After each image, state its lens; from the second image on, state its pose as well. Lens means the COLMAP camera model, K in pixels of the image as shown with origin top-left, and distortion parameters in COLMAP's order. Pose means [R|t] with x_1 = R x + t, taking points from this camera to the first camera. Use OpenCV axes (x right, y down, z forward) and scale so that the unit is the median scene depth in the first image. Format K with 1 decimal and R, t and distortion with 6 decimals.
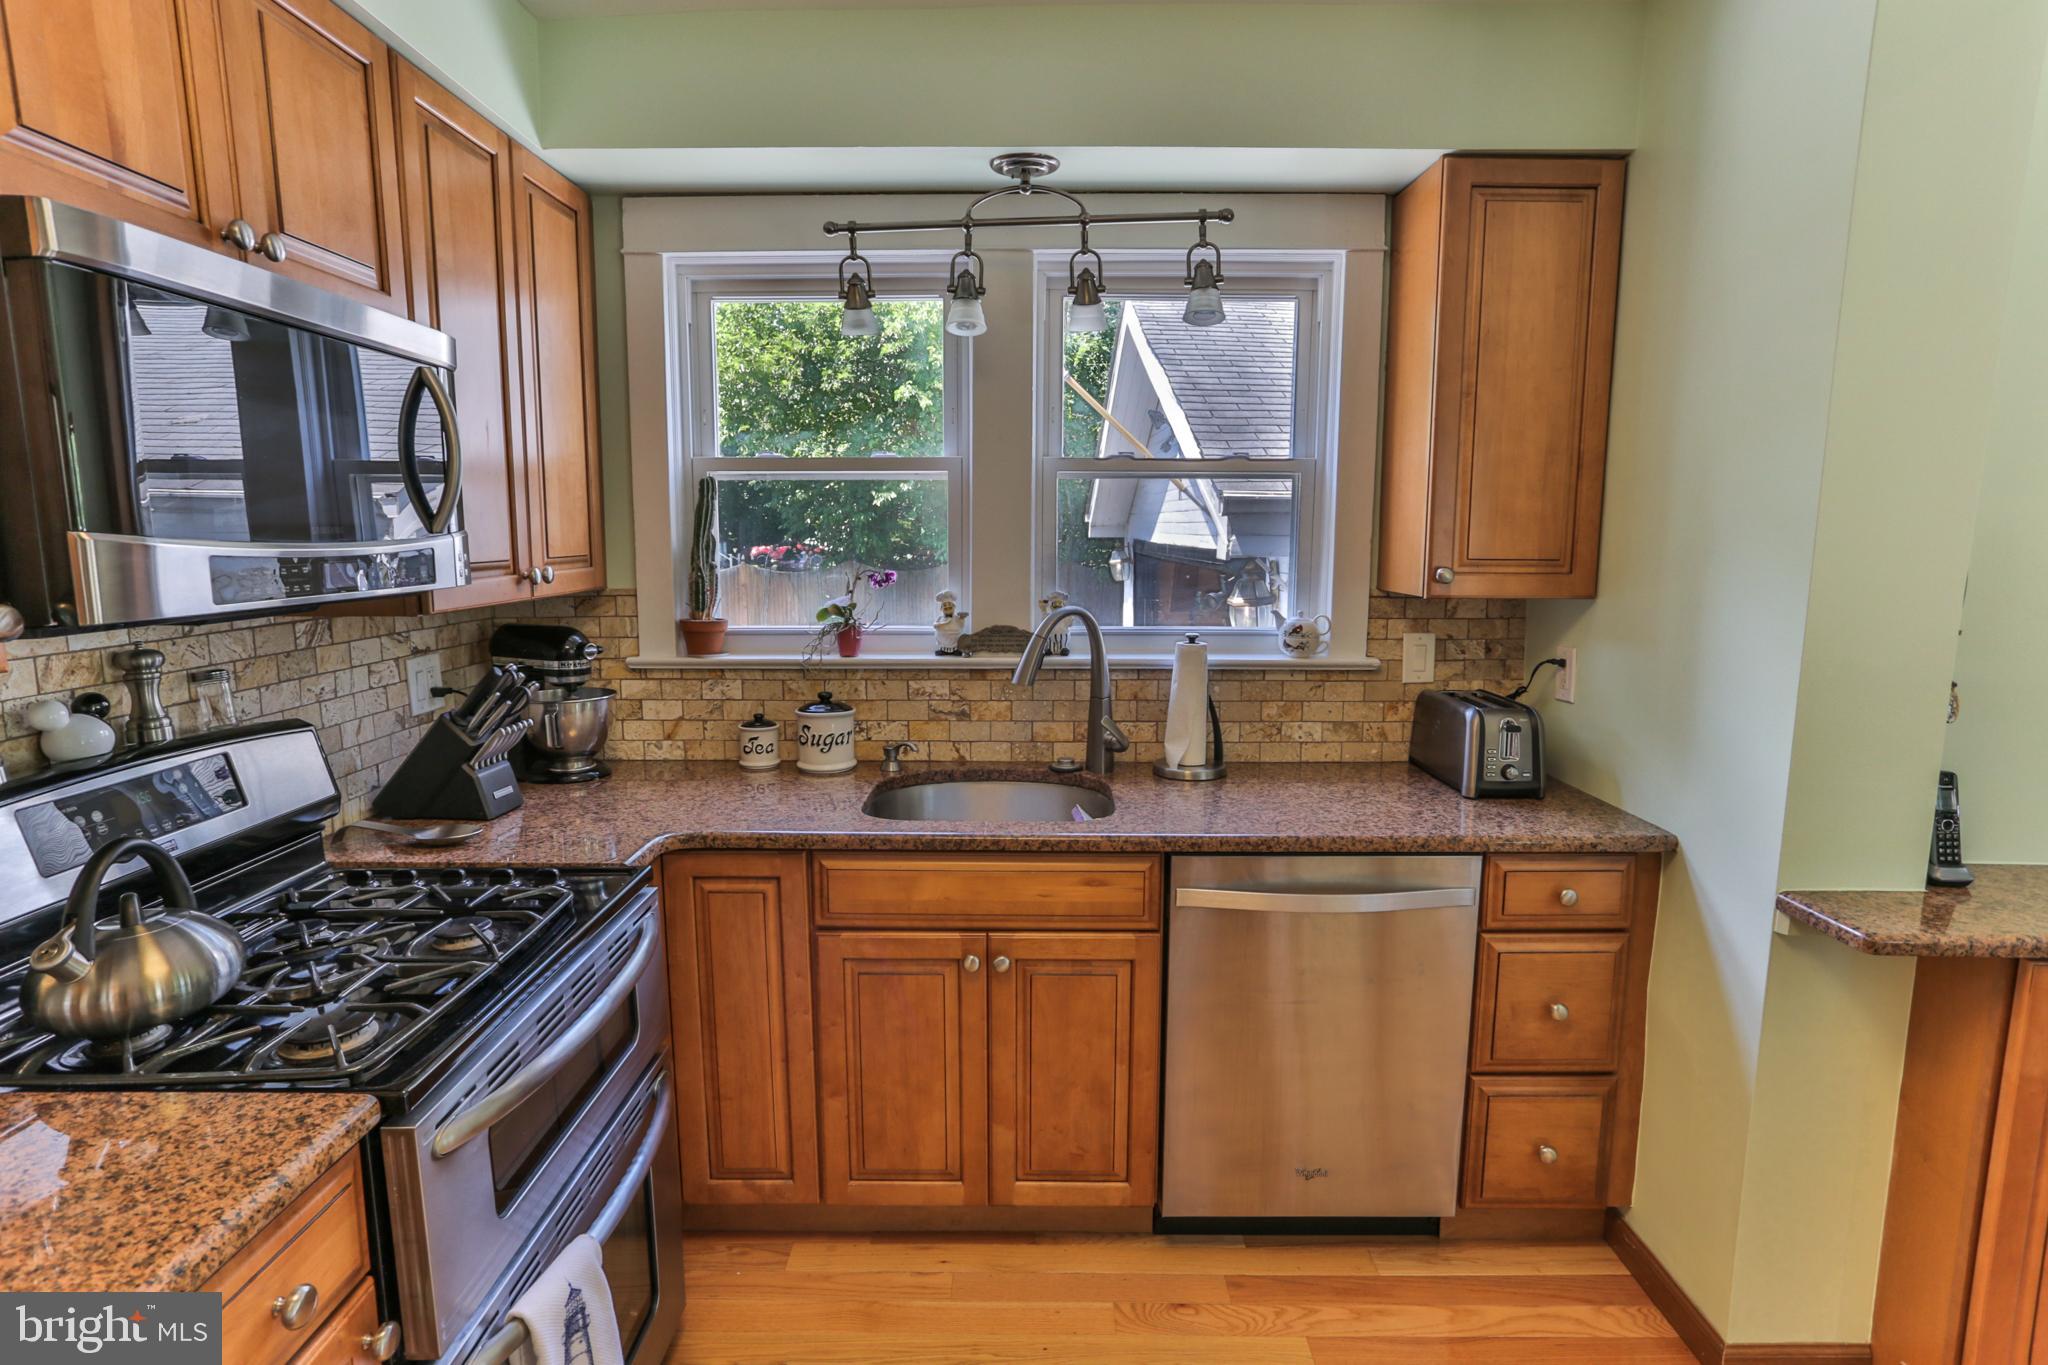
lens RADIAL K [[1081.5, 0, 1028.7], [0, 1081.5, 676.0], [0, 0, 1]] dist [-0.056013, 0.044170]
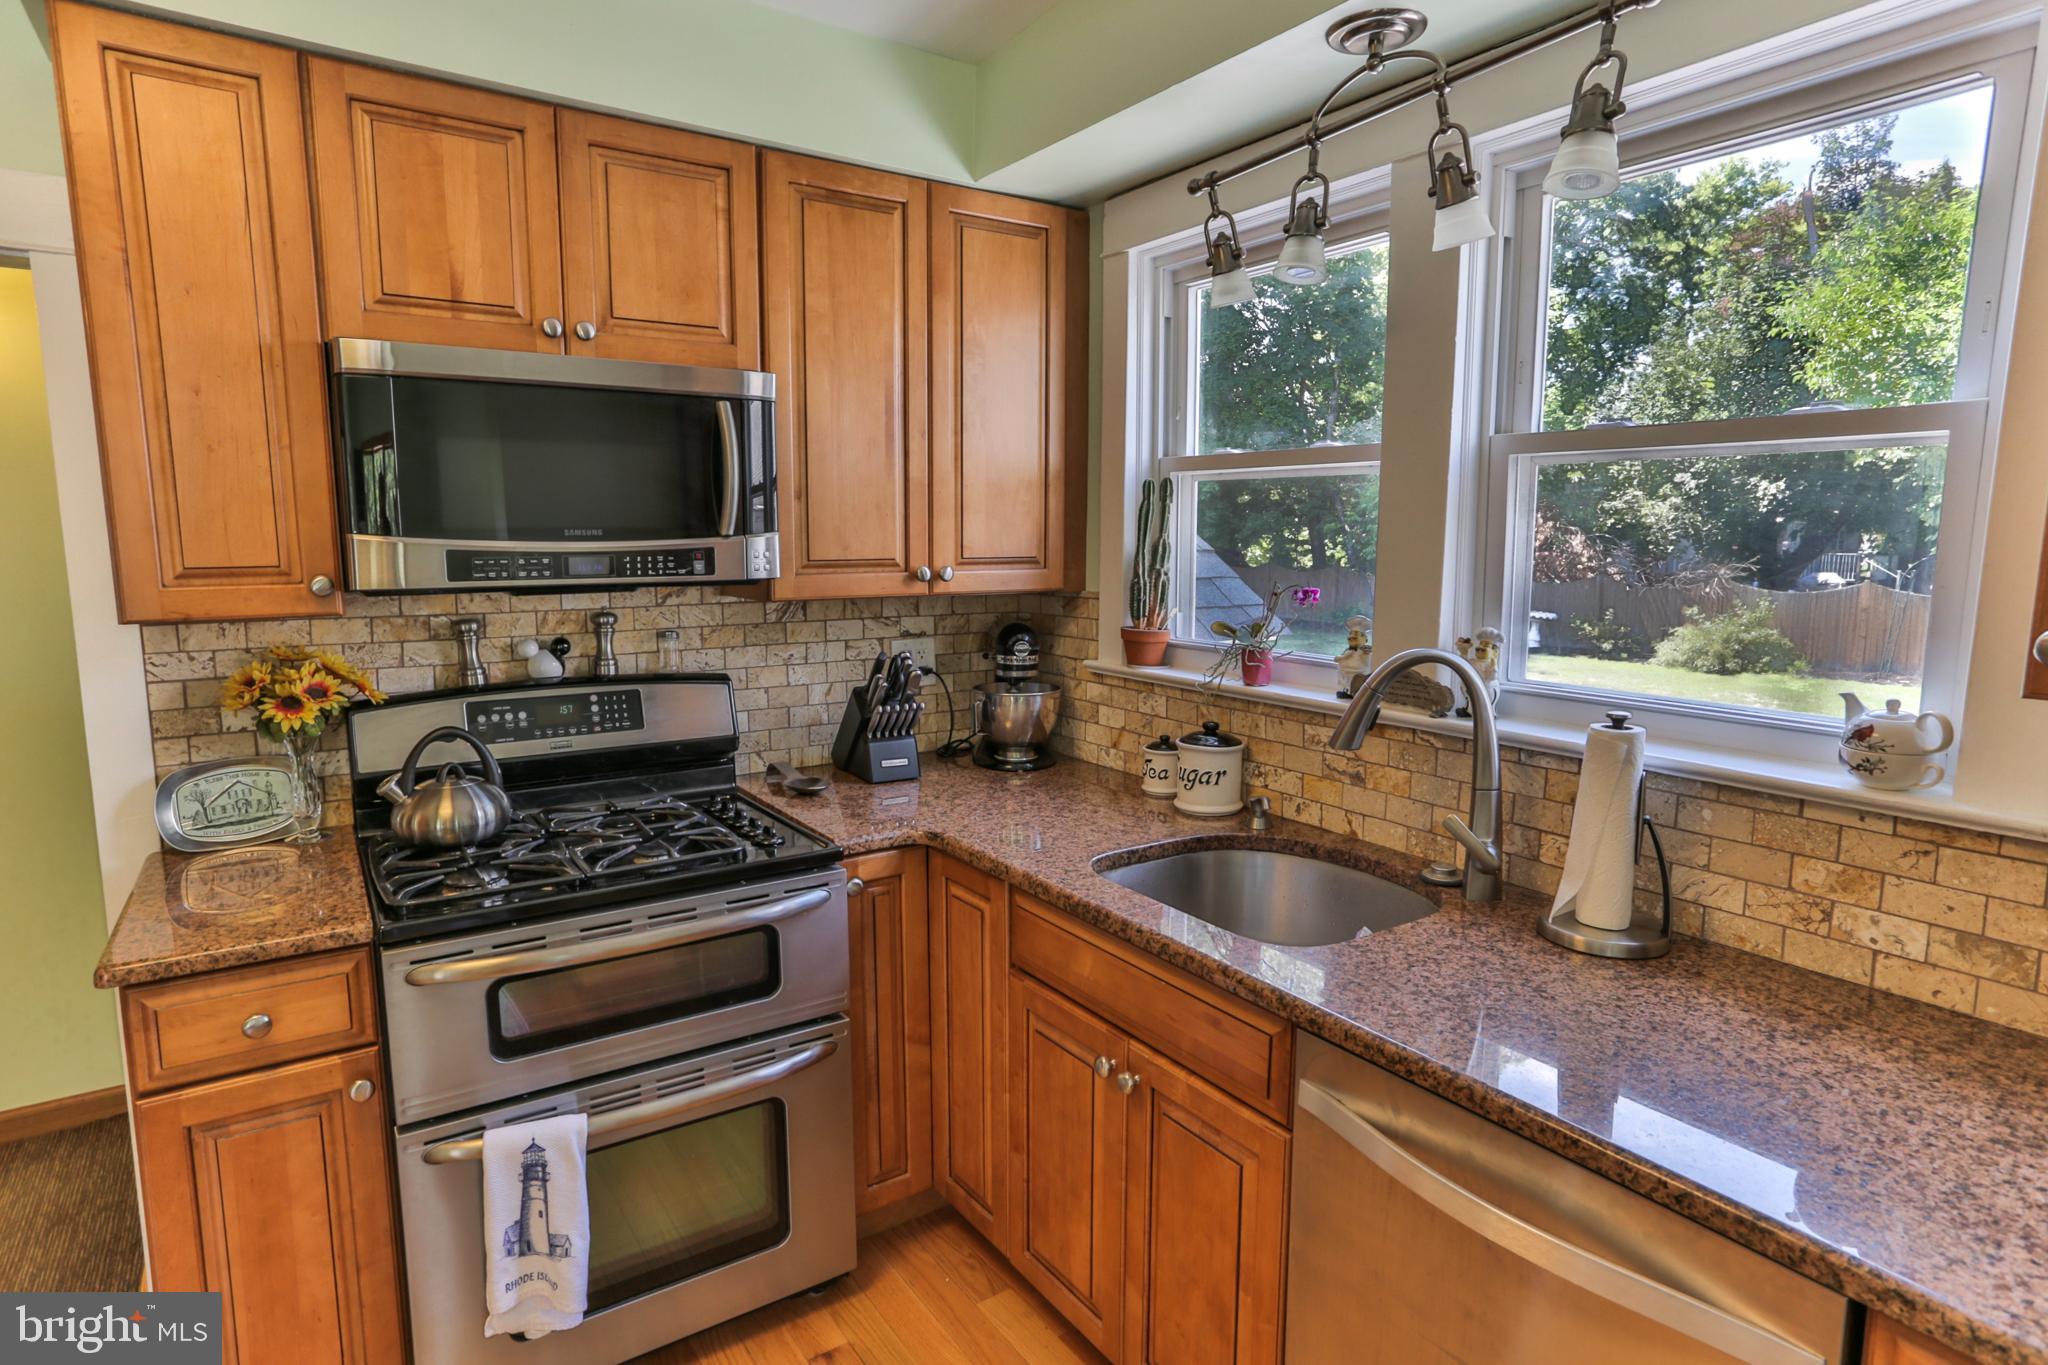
lens RADIAL K [[1105.7, 0, 1026.4], [0, 1105.7, 676.5], [0, 0, 1]] dist [-0.056405, 0.043563]
pose [[0.559849, 0.110558, -0.821186, 0.511681], [-0.116574, 0.991711, 0.054042, -0.058657], [0.820353, 0.065473, 0.568096, 0.416468]]
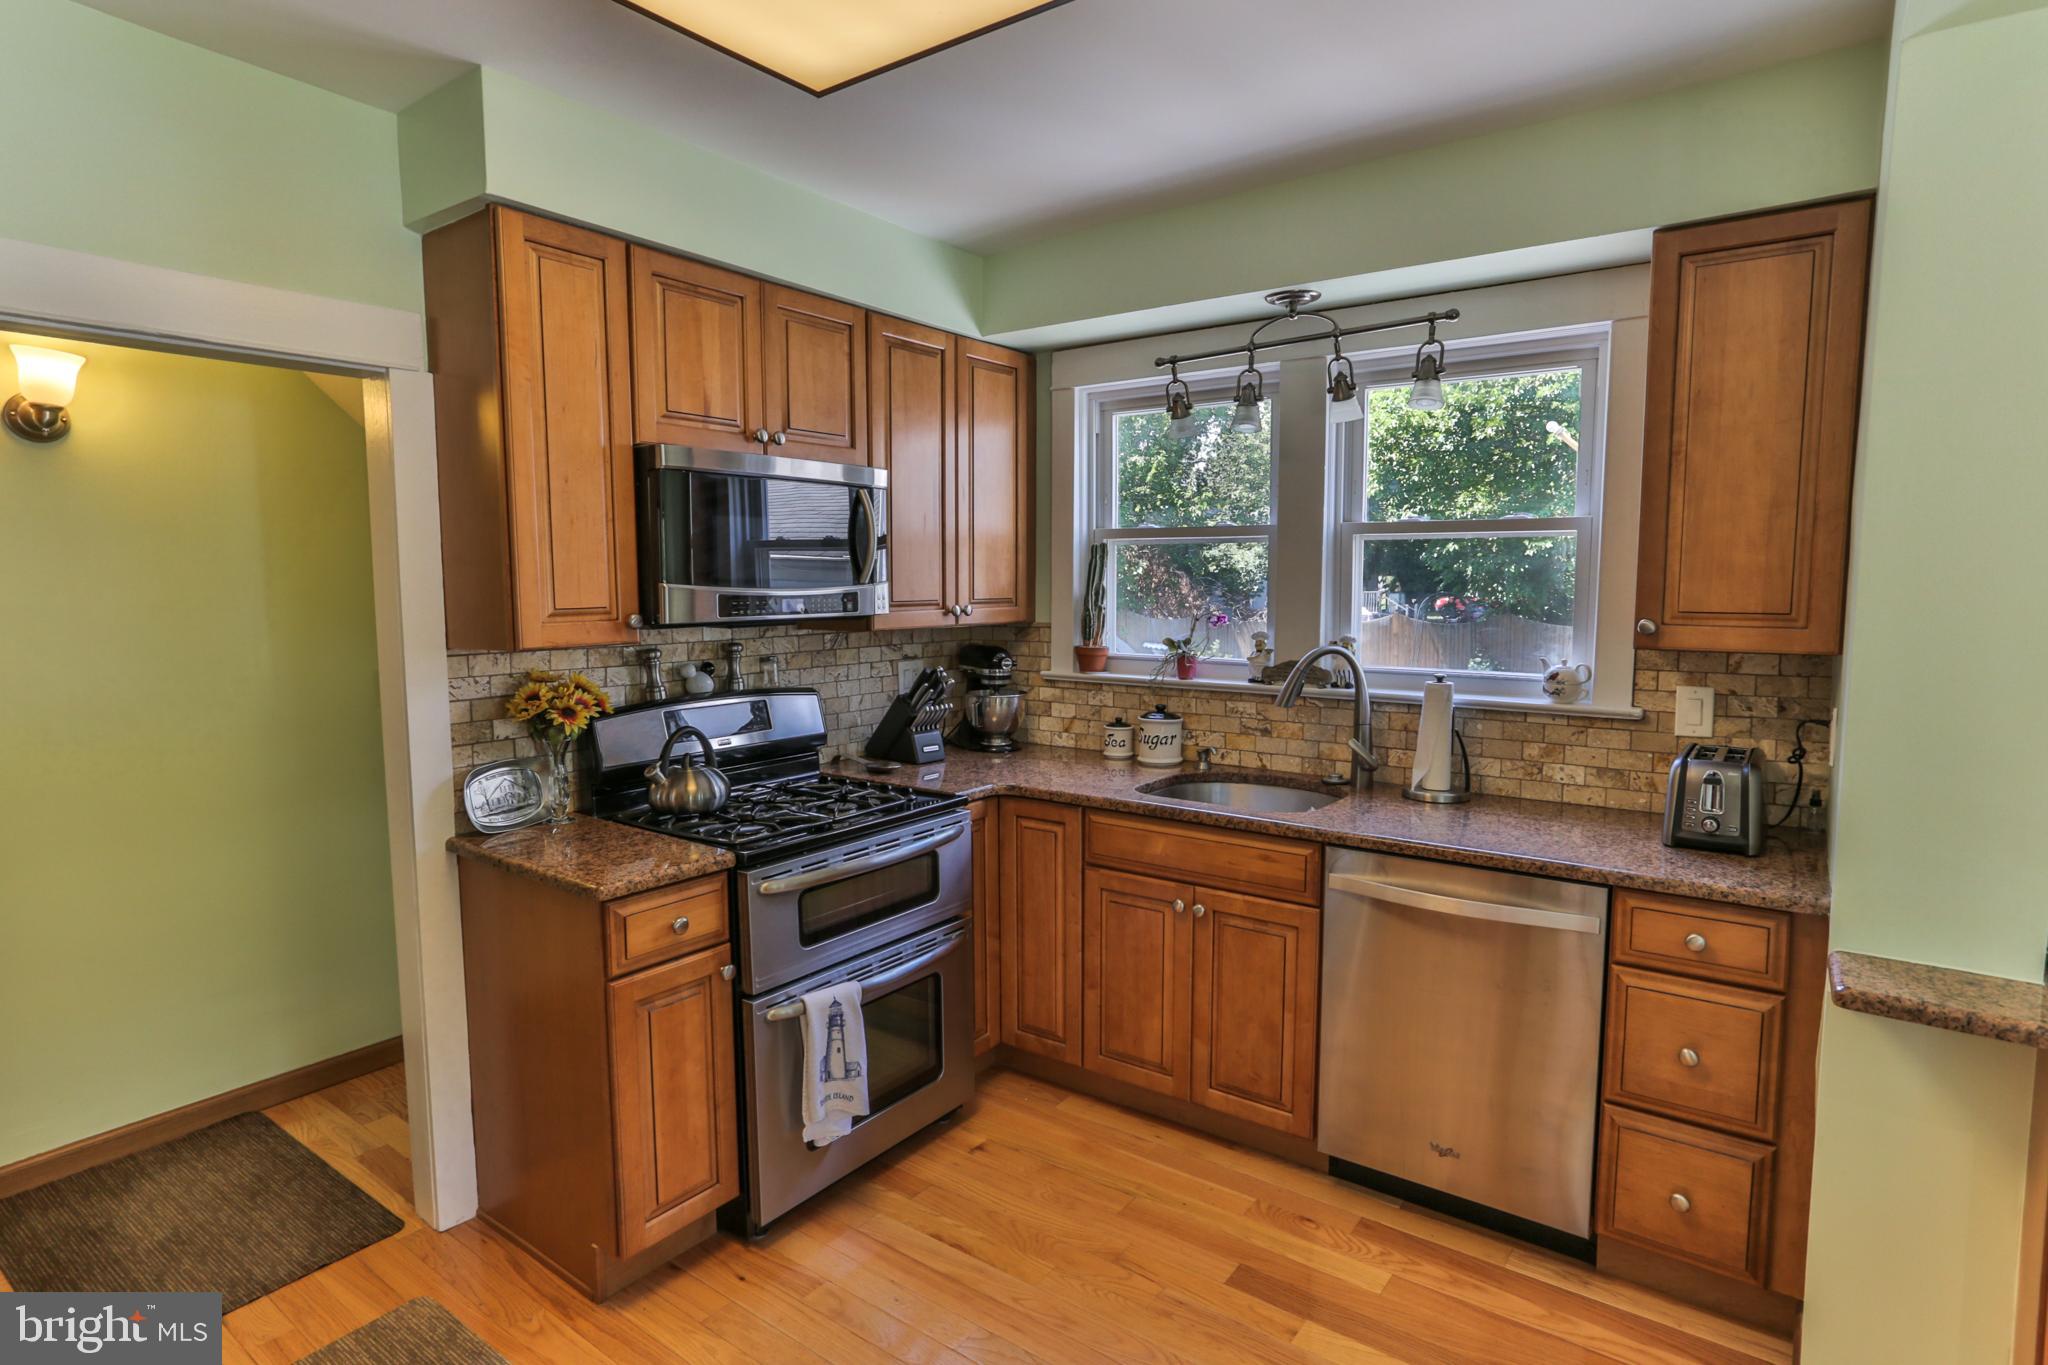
lens RADIAL K [[1081.5, 0, 1028.7], [0, 1081.5, 676.0], [0, 0, 1]] dist [-0.056013, 0.044170]
pose [[0.807297, 0.052694, -0.587788, 0.513026], [-0.079690, 0.996617, -0.020106, 0.022250], [0.584740, 0.063072, 0.808765, -0.185431]]
